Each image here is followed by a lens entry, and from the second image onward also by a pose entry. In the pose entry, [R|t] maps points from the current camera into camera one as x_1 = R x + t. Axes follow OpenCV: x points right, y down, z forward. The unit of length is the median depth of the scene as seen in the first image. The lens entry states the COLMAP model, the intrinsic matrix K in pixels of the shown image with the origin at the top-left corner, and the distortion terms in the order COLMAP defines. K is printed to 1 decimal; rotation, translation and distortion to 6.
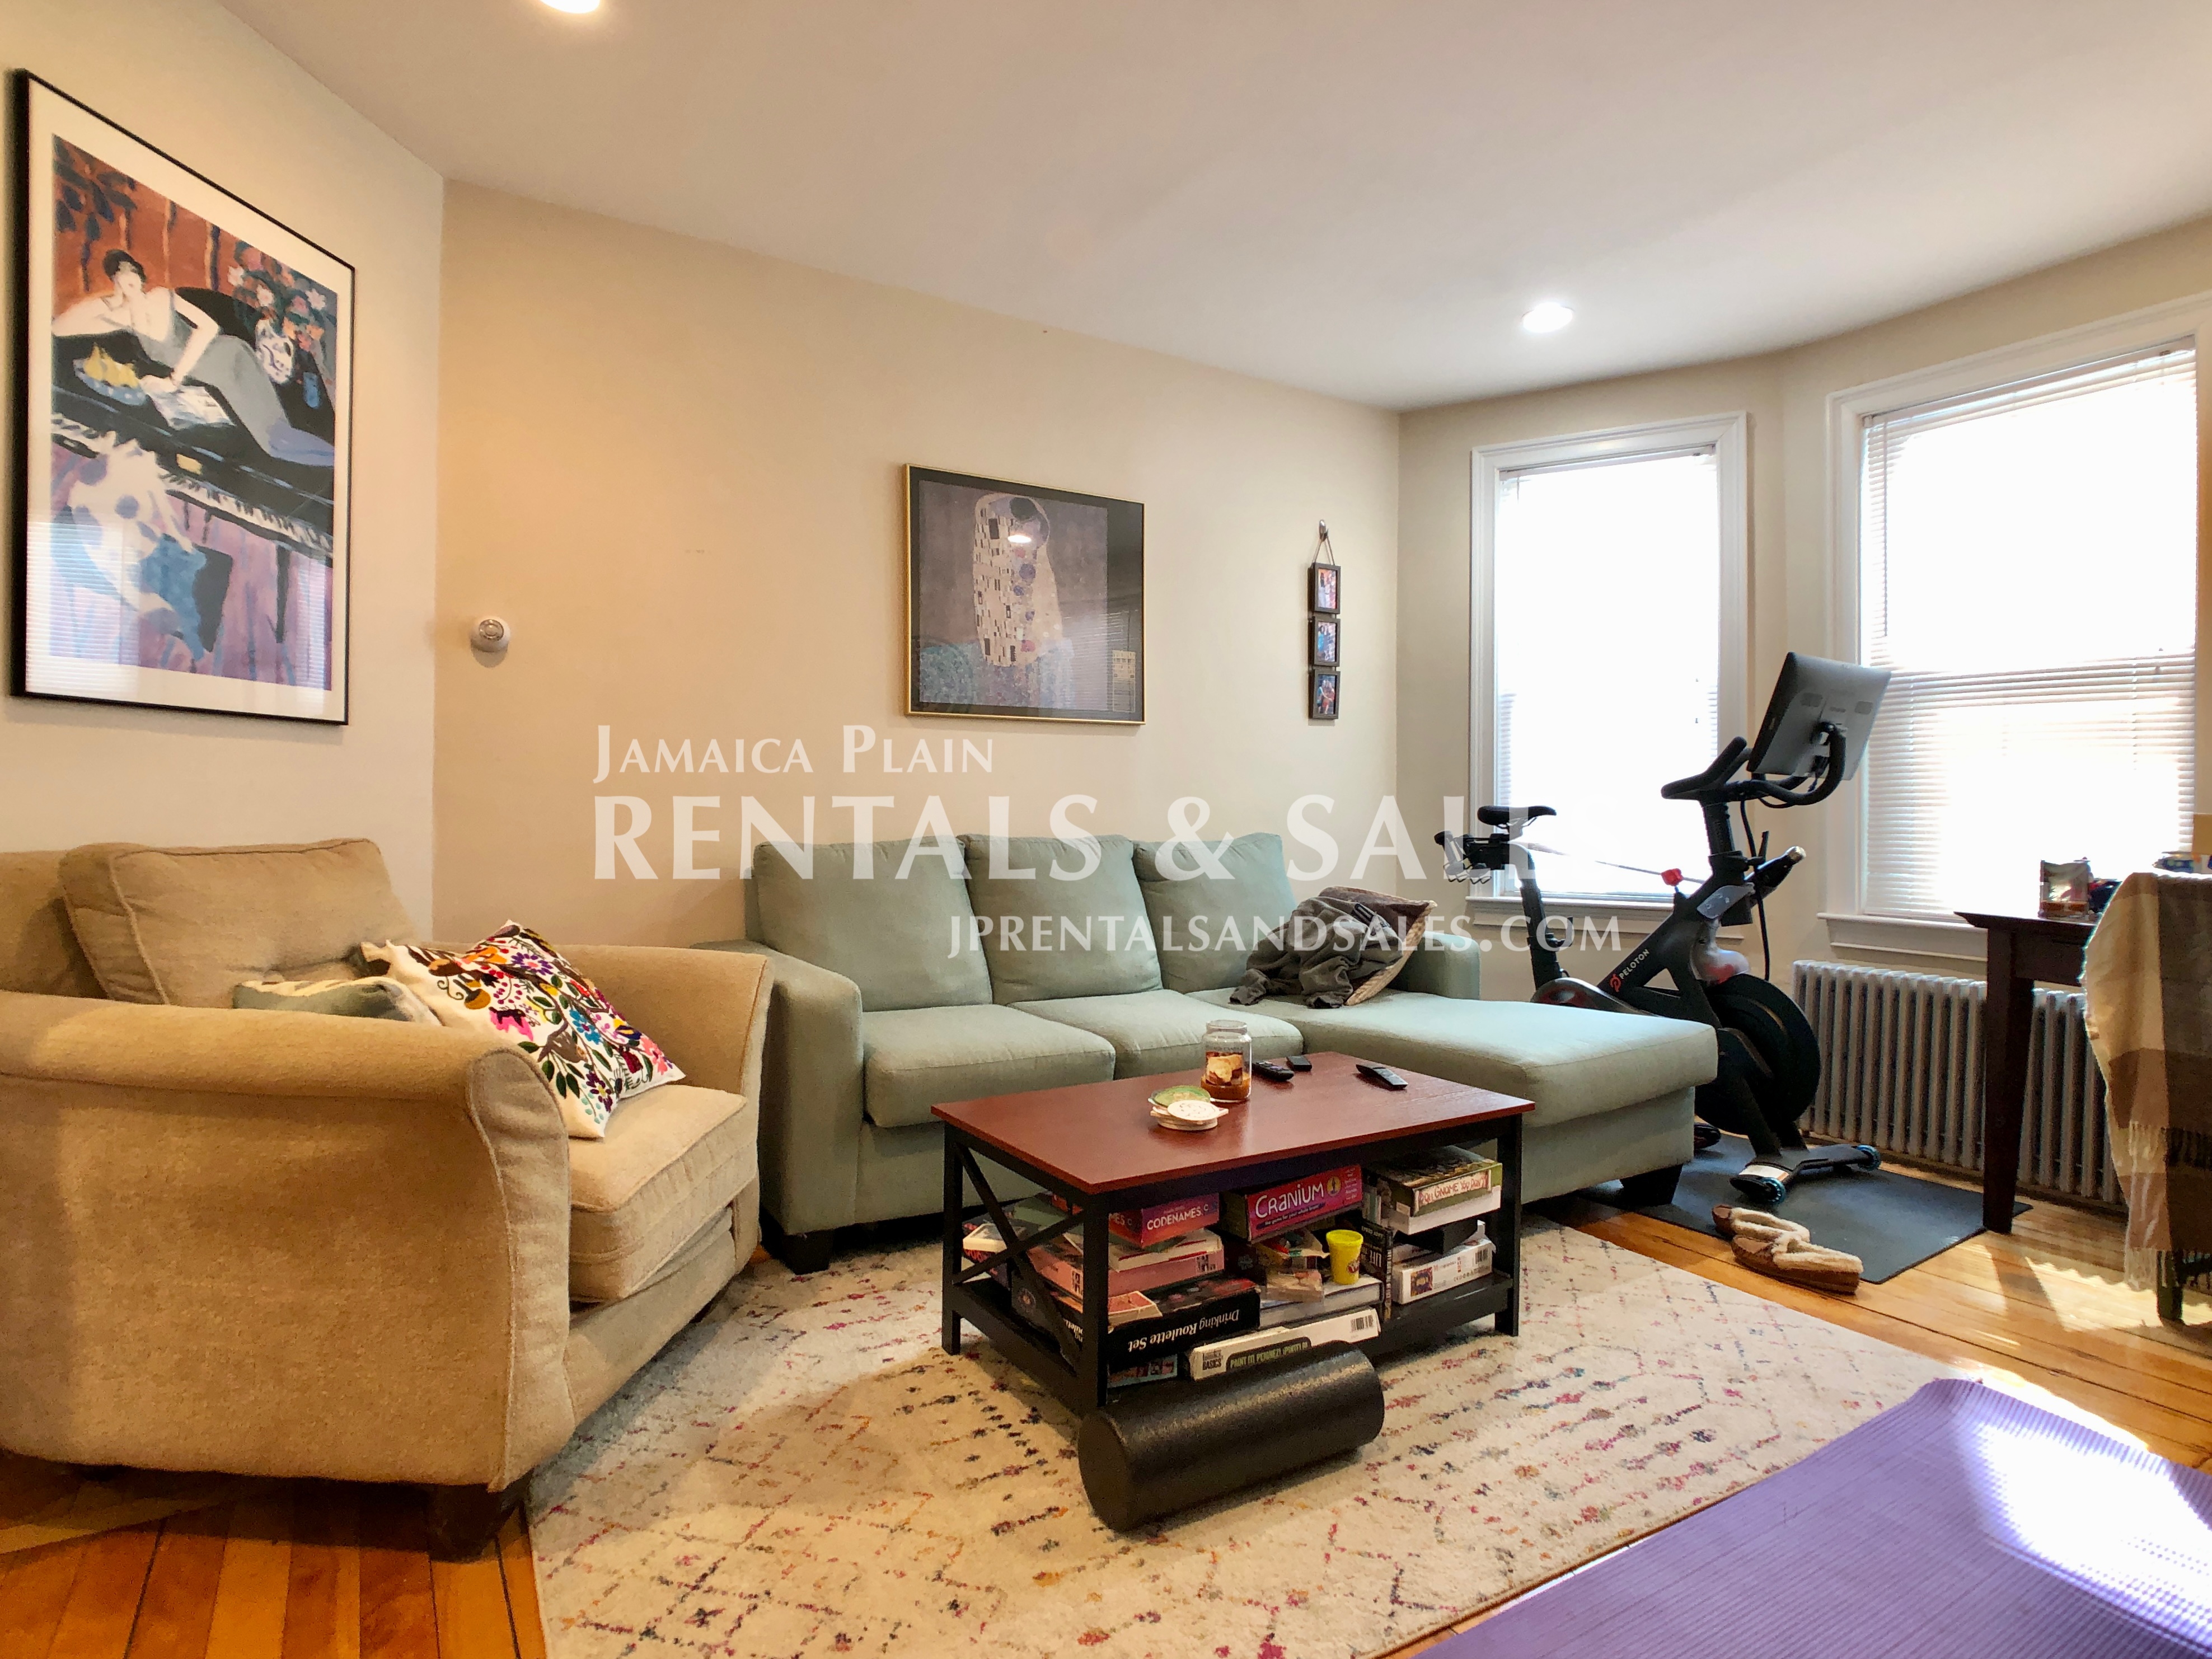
lens RADIAL K [[1191.9, 0, 1081.5], [0, 1191.9, 827.7], [0, 0, 1]] dist [-0.005159, 0.001336]
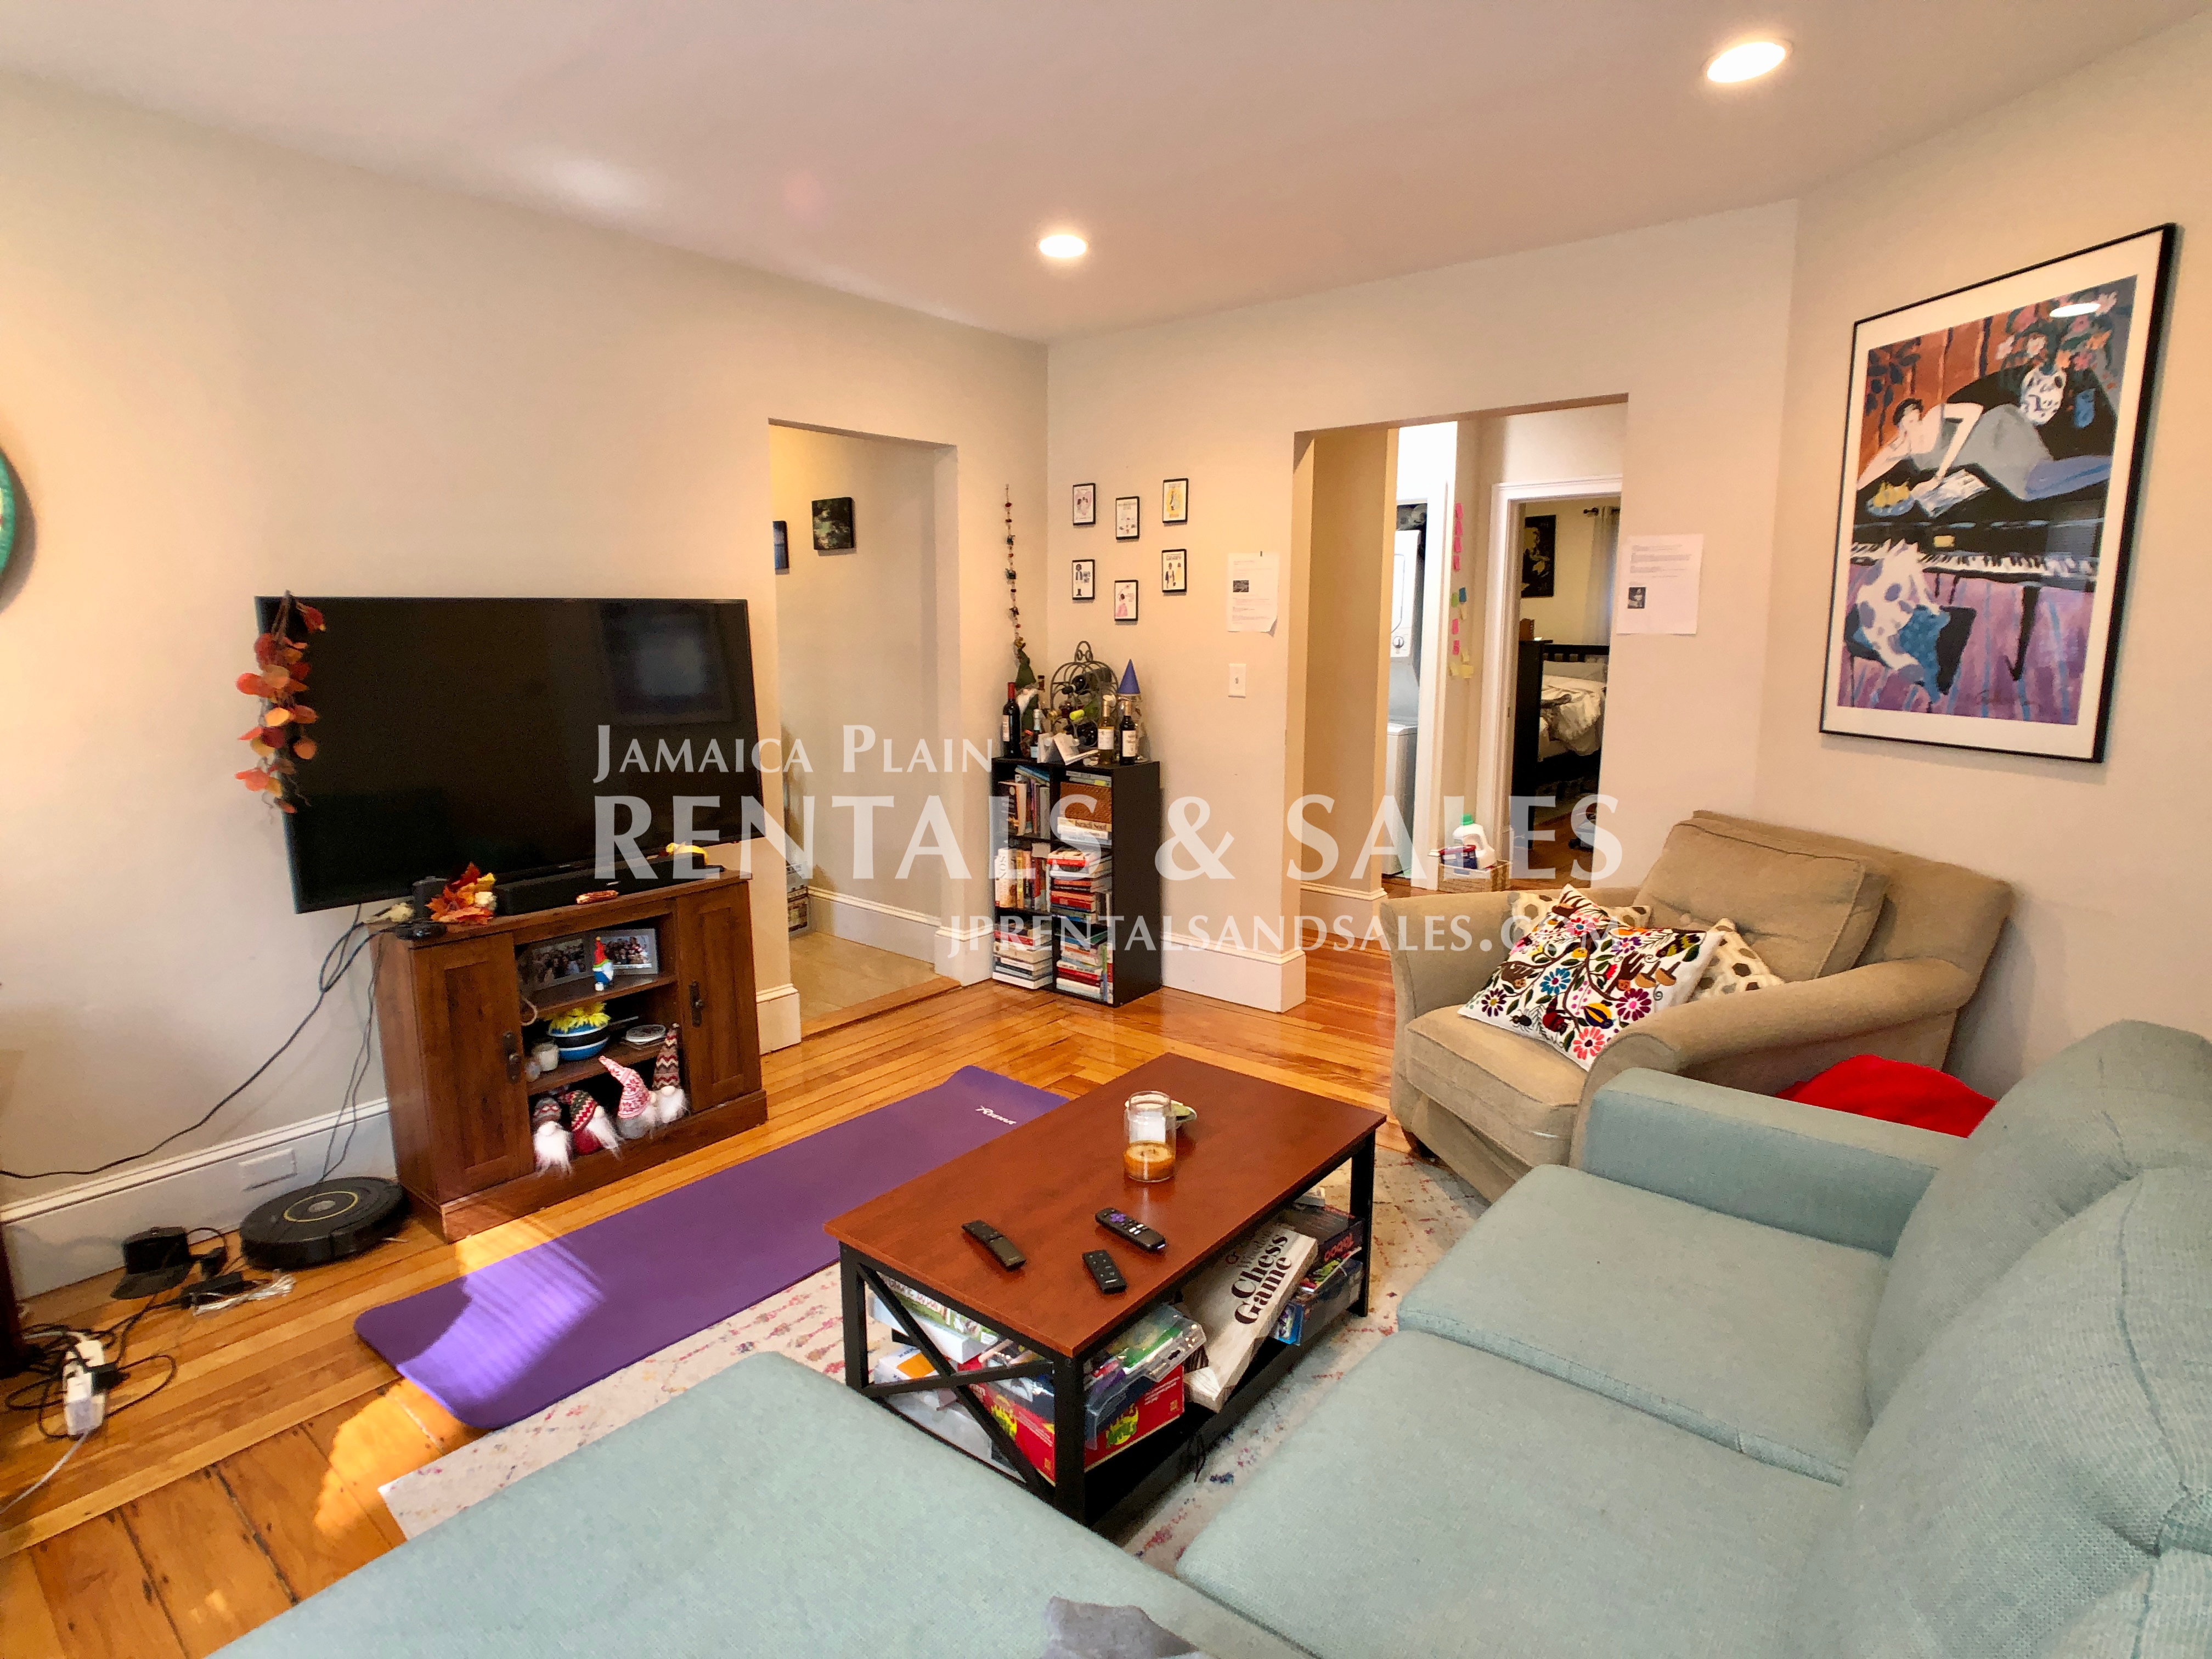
lens RADIAL K [[1191.9, 0, 1108.3], [0, 1191.9, 837.8], [0, 0, 1]] dist [-0.005159, 0.001336]
pose [[-0.947542, 0.048134, -0.315987, 0.444947], [-0.013899, 0.981456, 0.191183, -0.223486], [0.319330, 0.185546, -0.929302, 1.866477]]
